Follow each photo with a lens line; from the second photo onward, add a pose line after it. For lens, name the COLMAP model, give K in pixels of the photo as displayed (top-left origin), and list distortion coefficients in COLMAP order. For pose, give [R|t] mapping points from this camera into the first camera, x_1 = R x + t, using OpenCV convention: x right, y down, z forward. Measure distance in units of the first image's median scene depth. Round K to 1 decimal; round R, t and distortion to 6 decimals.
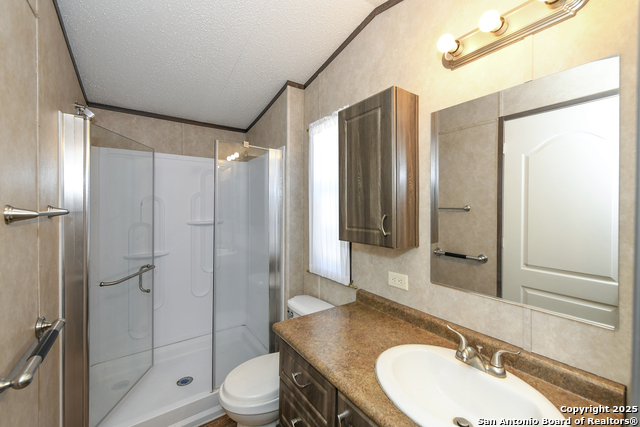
lens RADIAL K [[253.7, 0, 325.1], [0, 253.7, 210.0], [0, 0, 1]] dist [0.000430, 0.000003]
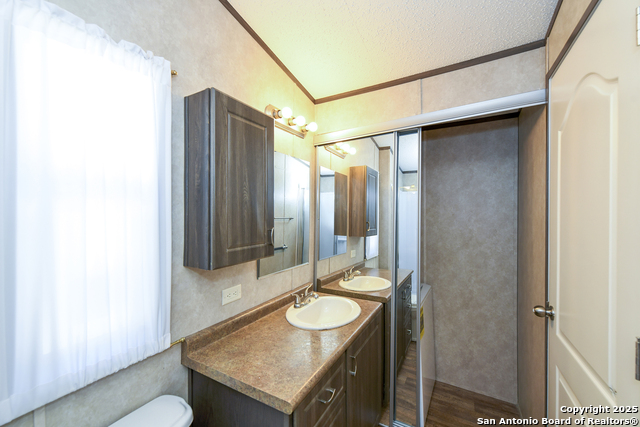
lens RADIAL K [[253.7, 0, 325.1], [0, 253.7, 210.0], [0, 0, 1]] dist [0.000430, 0.000003]
pose [[-0.420273, -0.000143, 0.907398, -0.789182], [0.003001, 0.999994, 0.001548, -0.053469], [-0.907393, 0.003374, -0.420270, 1.118742]]
